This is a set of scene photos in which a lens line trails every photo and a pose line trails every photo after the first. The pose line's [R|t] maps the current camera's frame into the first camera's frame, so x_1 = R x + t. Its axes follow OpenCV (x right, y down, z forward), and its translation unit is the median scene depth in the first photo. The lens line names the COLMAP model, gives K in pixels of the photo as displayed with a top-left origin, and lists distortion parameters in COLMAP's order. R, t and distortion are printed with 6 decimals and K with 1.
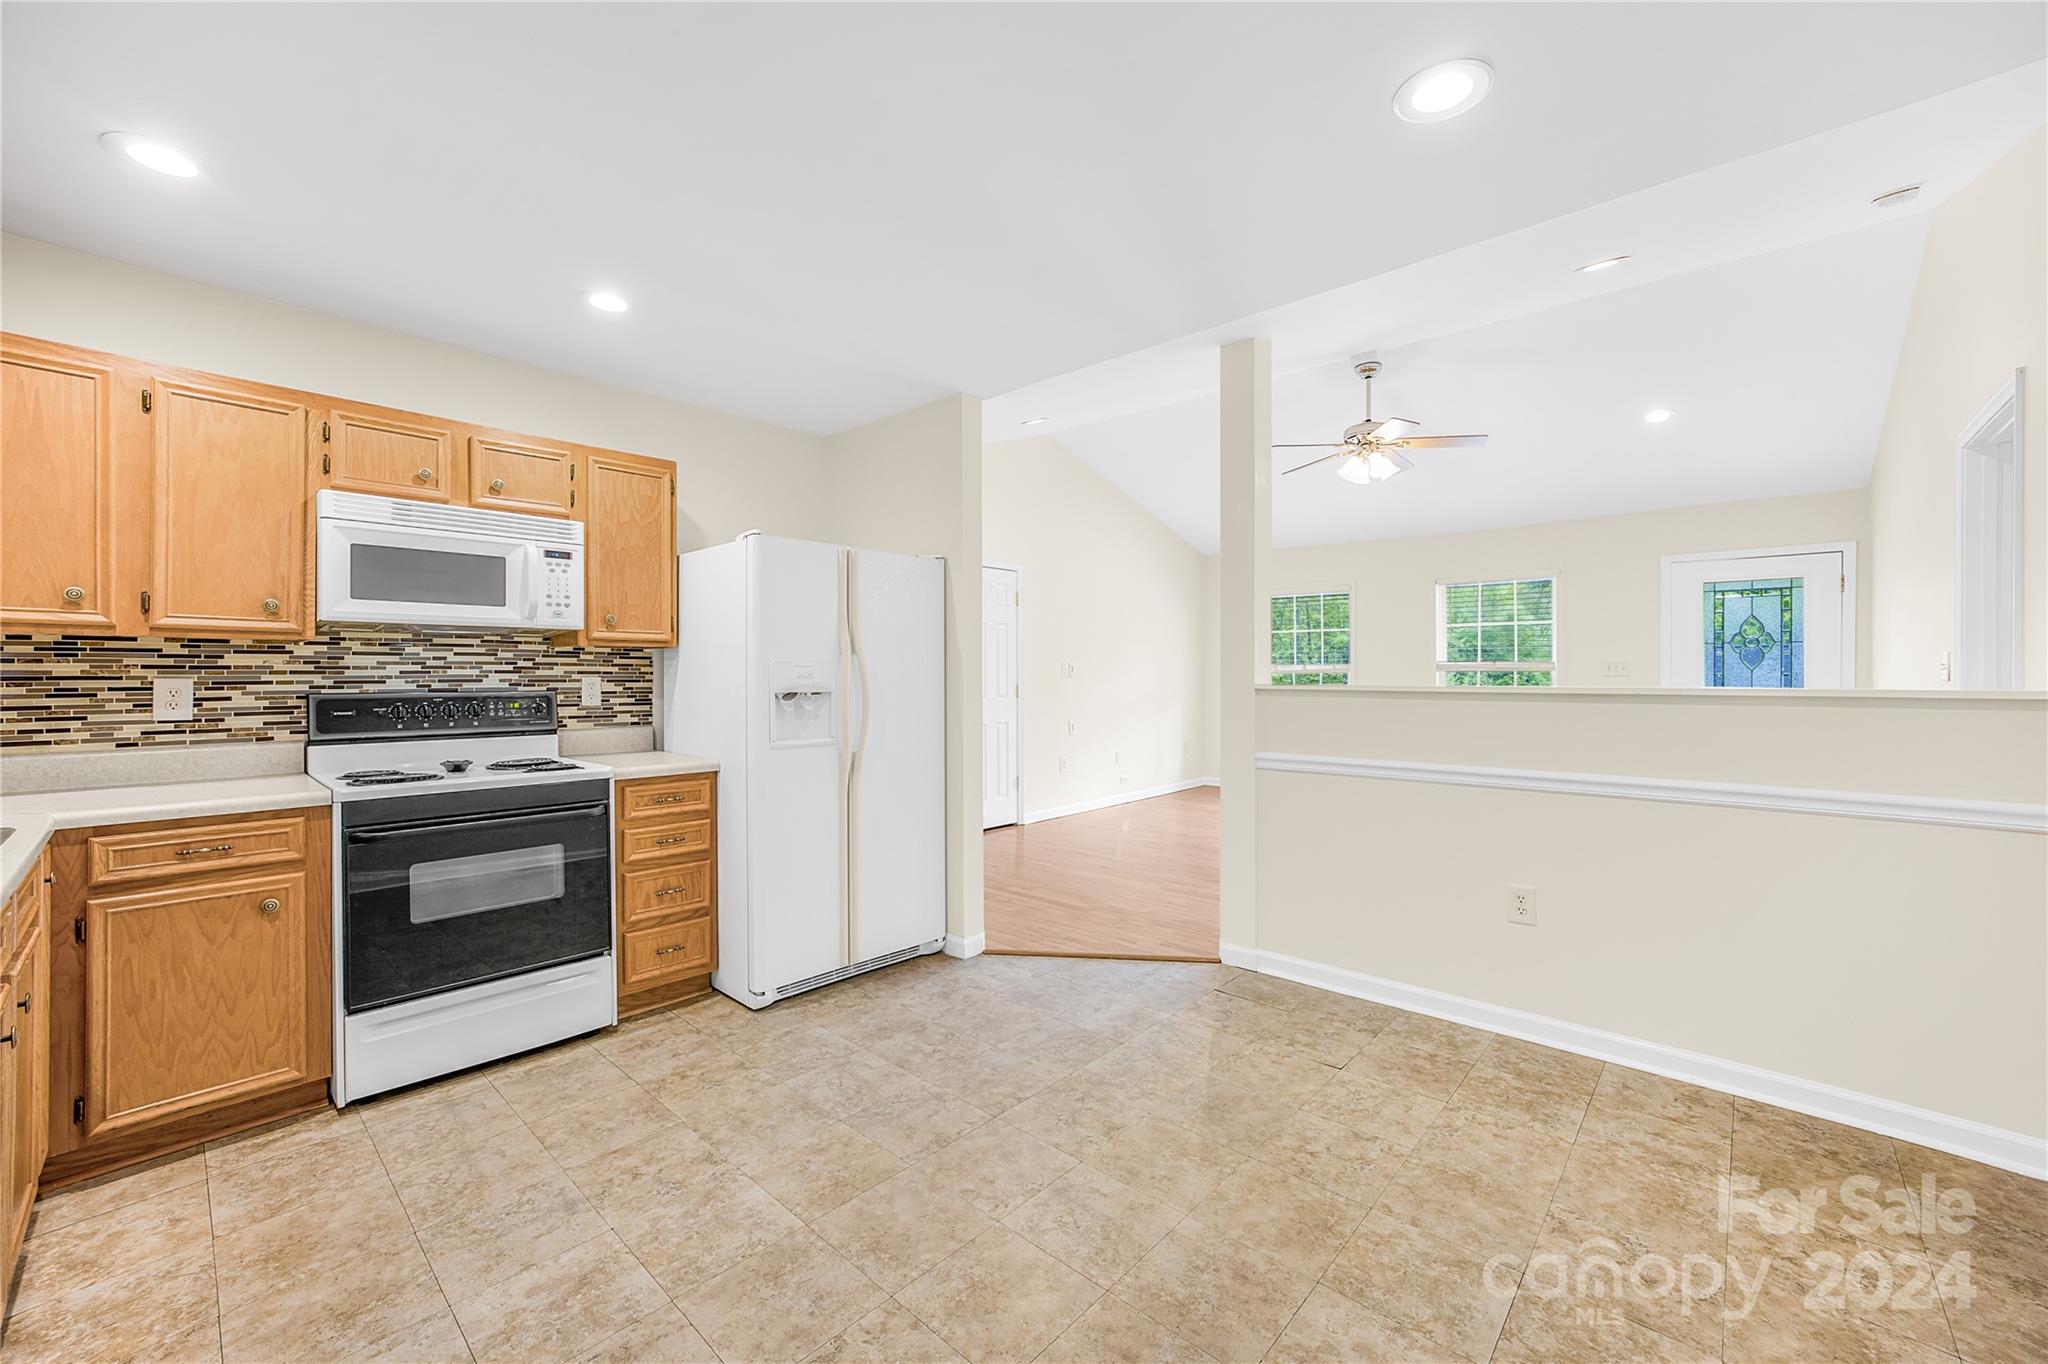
lens RADIAL K [[812.9, 0, 1026.7], [0, 812.9, 670.8], [0, 0, 1]] dist [-0.047785, 0.017767]
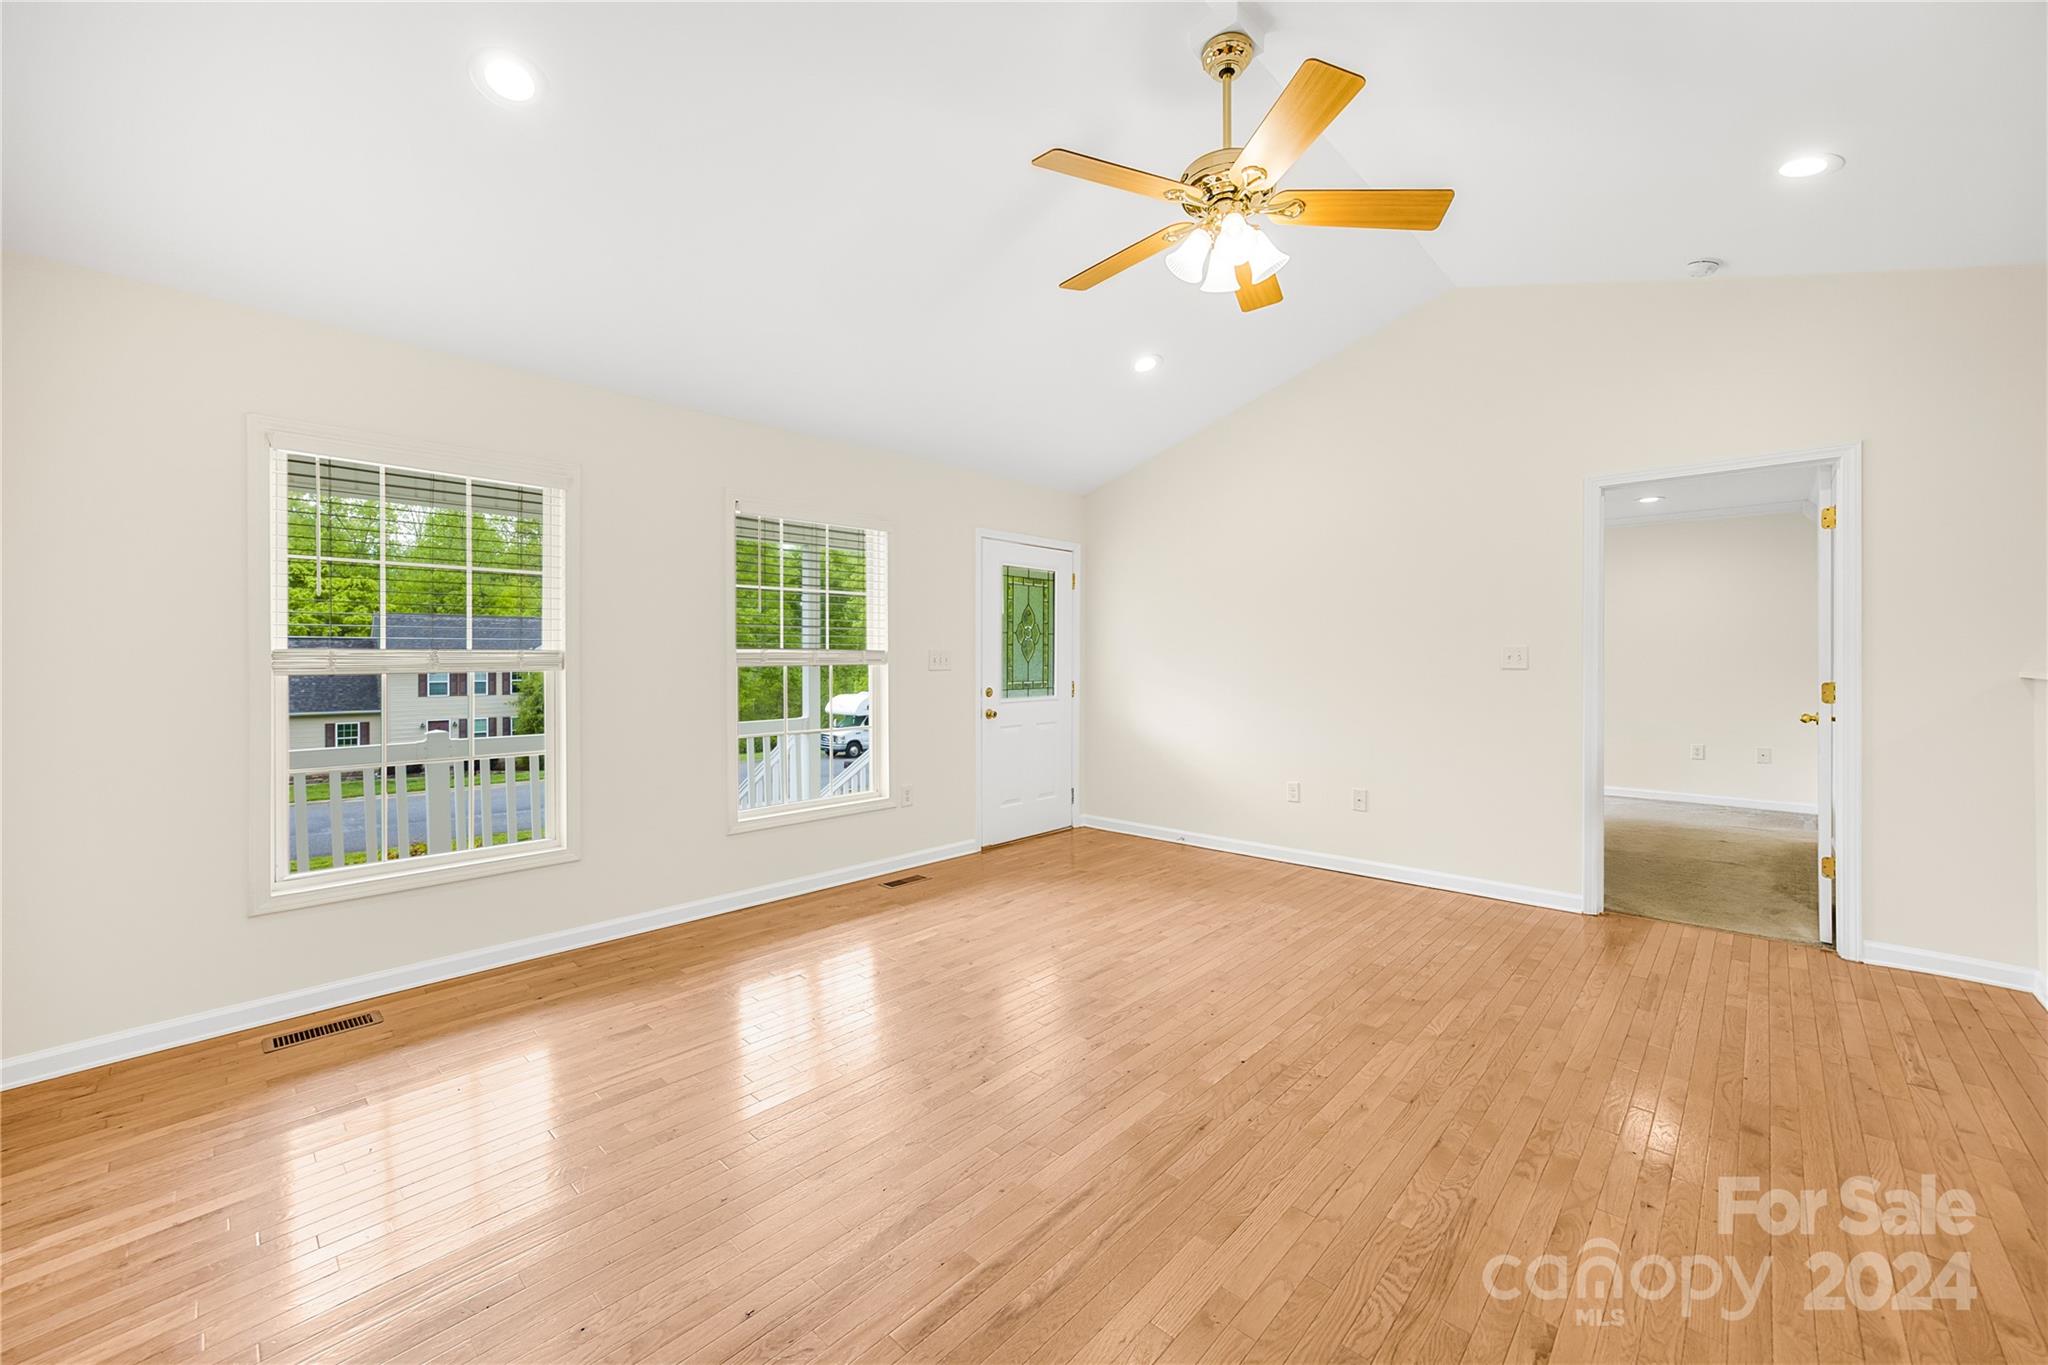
lens RADIAL K [[799.4, 0, 1050.7], [0, 799.4, 645.9], [0, 0, 1]] dist [-0.008604, 0.000280]
pose [[0.011592, 0.018447, 0.999763, -0.114180], [0.004389, 0.999819, -0.018499, -0.003300], [-0.999923, 0.004602, 0.011509, 2.076185]]
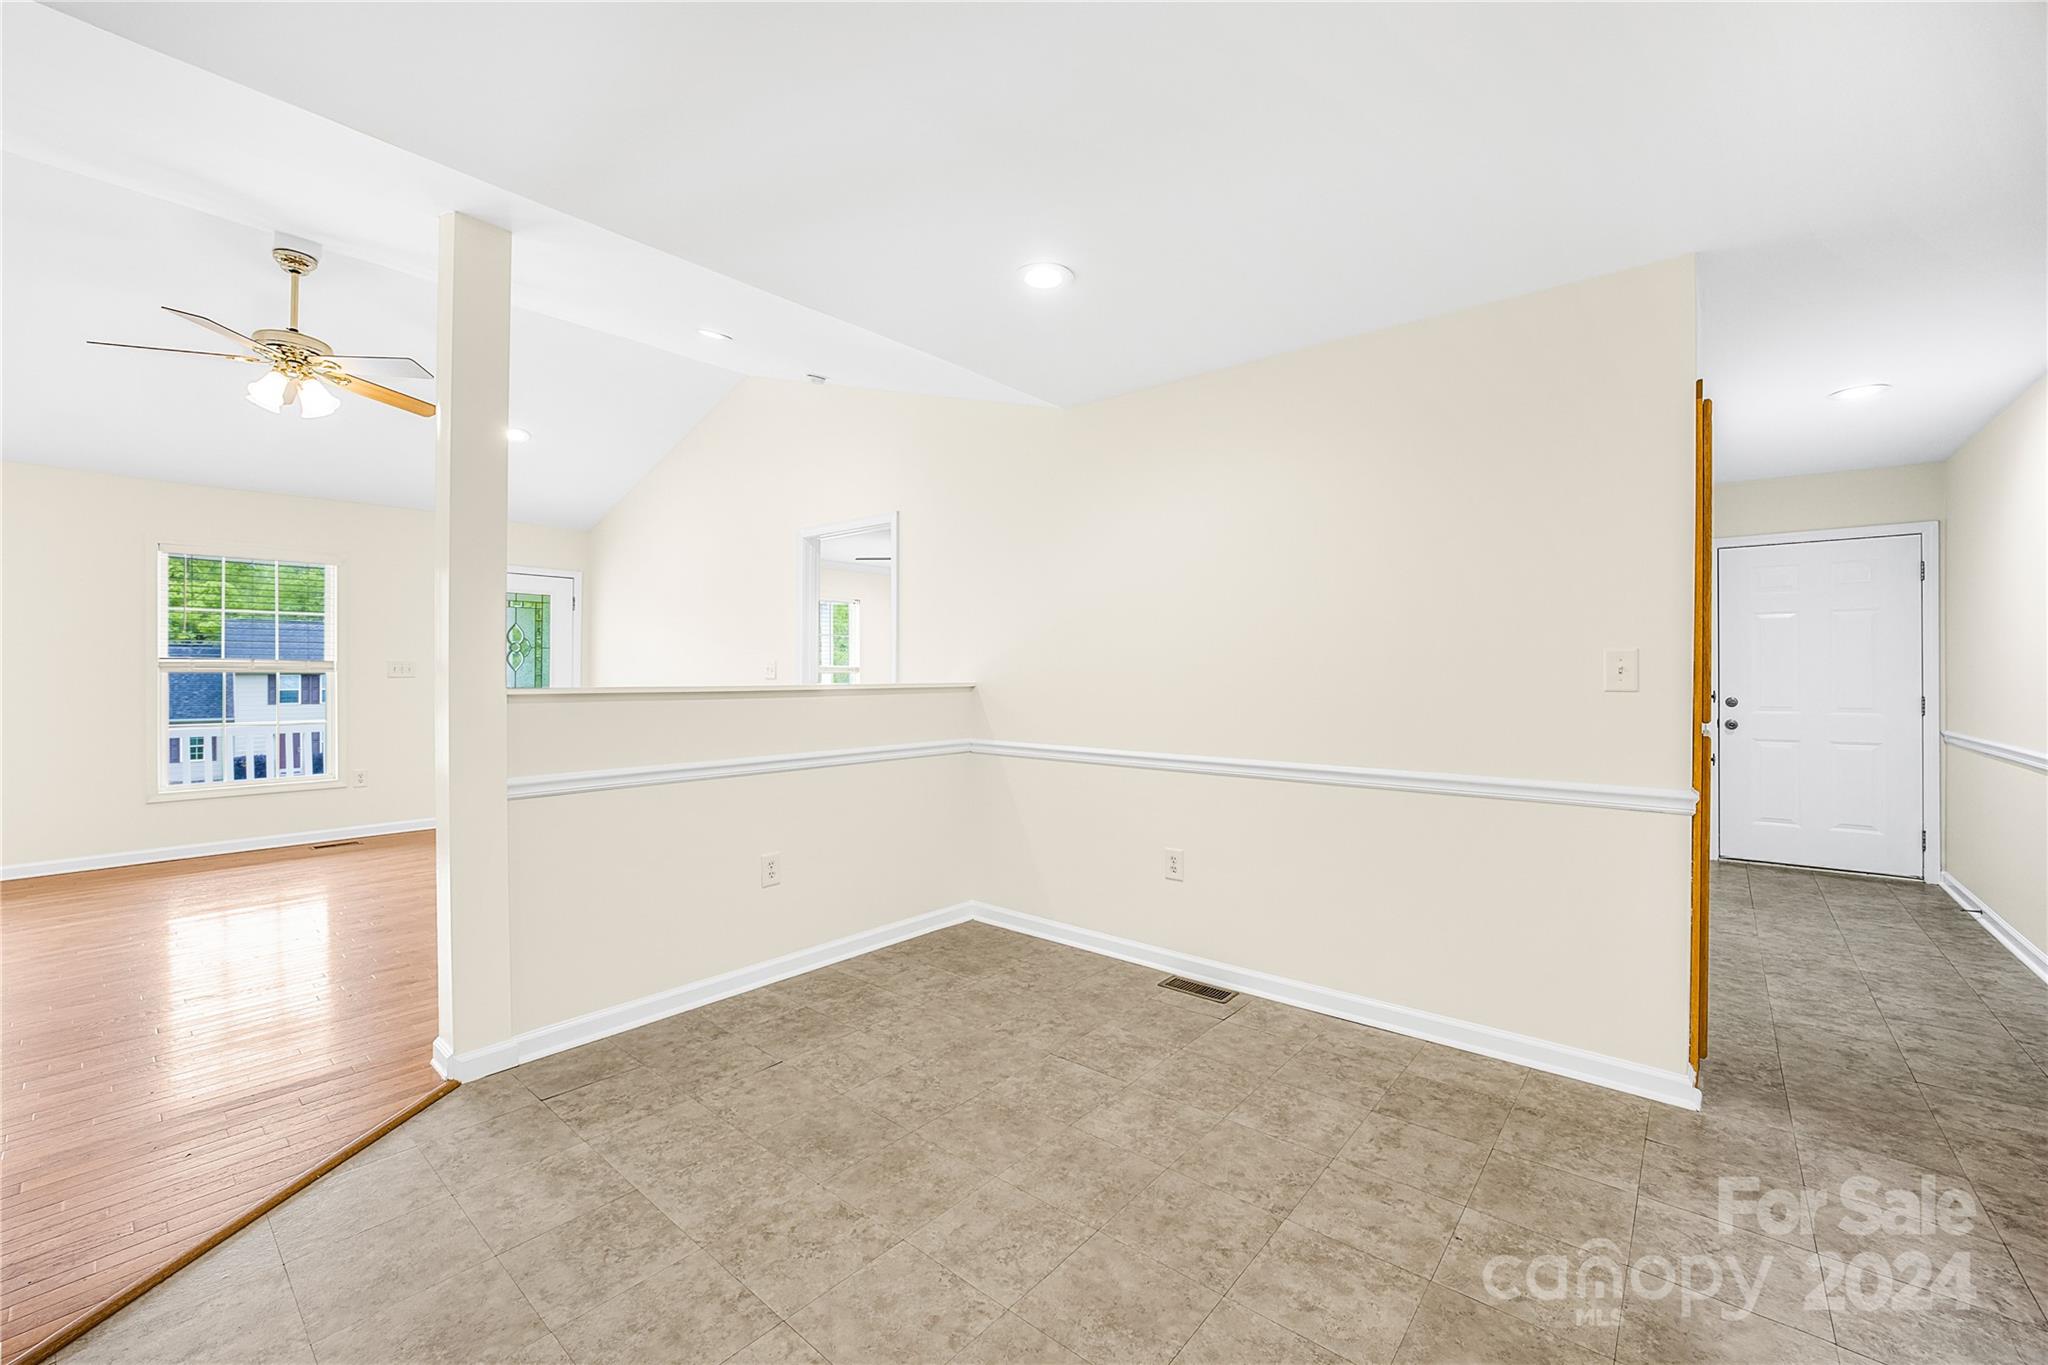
lens RADIAL K [[818.3, 0, 1018.2], [0, 818.3, 661.2], [0, 0, 1]] dist [-0.018441, 0.000079]
pose [[-0.027685, 0.014144, 0.999517, -0.613686], [-0.001902, 0.999897, -0.014202, 0.001334], [-0.999615, -0.002295, -0.027655, 0.677116]]
